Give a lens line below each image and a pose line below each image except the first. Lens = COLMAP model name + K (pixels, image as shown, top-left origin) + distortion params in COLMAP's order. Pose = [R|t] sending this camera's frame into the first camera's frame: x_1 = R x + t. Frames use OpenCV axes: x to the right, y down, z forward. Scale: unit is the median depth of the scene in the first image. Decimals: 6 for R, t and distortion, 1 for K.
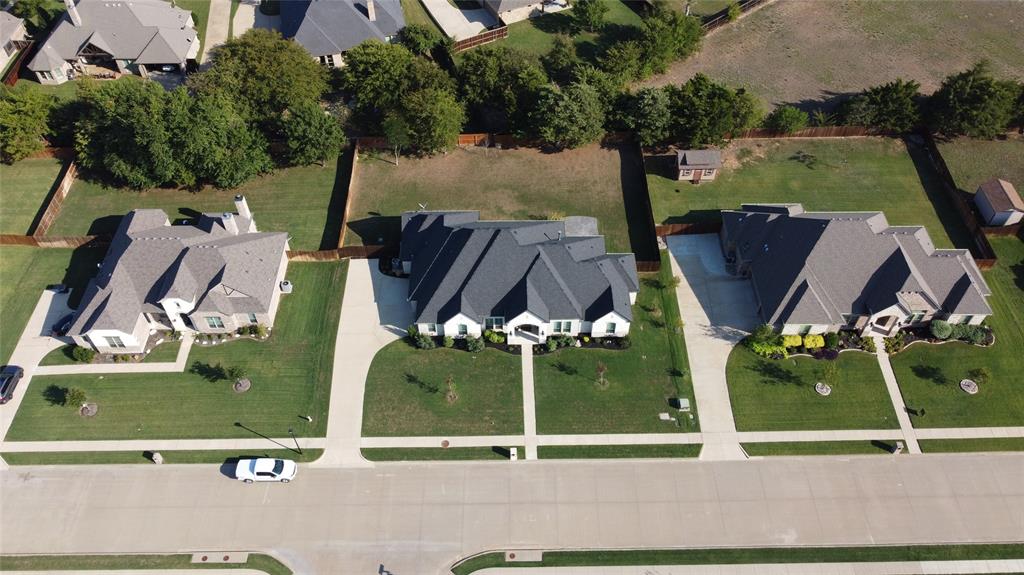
lens RADIAL K [[757.2, 0, 512.0], [0, 757.2, 287.5], [0, 0, 1]] dist [0.000424, 0.001452]
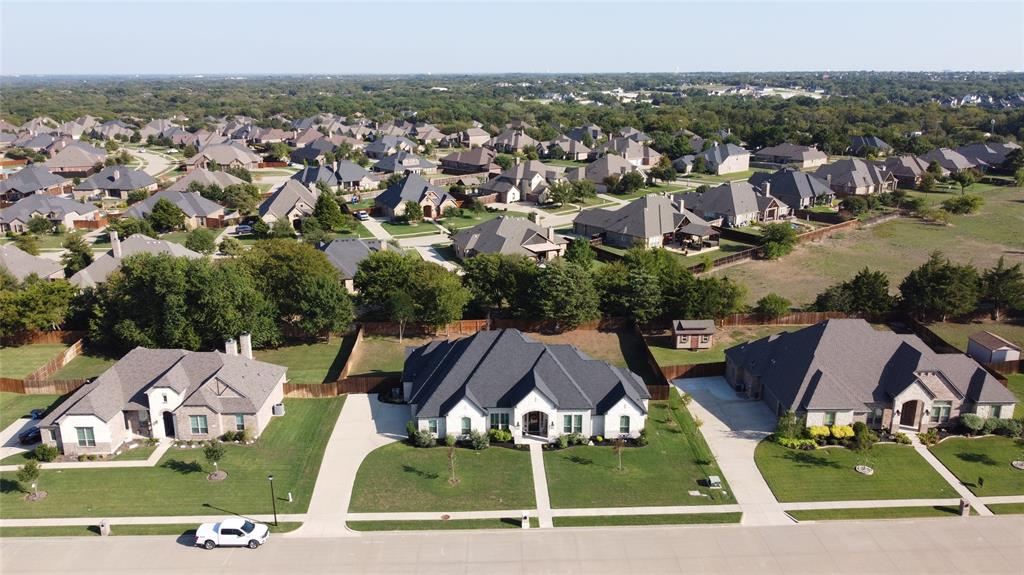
lens RADIAL K [[765.2, 0, 512.0], [0, 765.2, 287.5], [0, 0, 1]] dist [-0.004729, 0.005239]
pose [[0.999818, -0.001880, 0.018985, -0.026410], [0.012001, 0.835569, -0.549255, 0.432809], [-0.014831, 0.549383, 0.835439, 0.120078]]
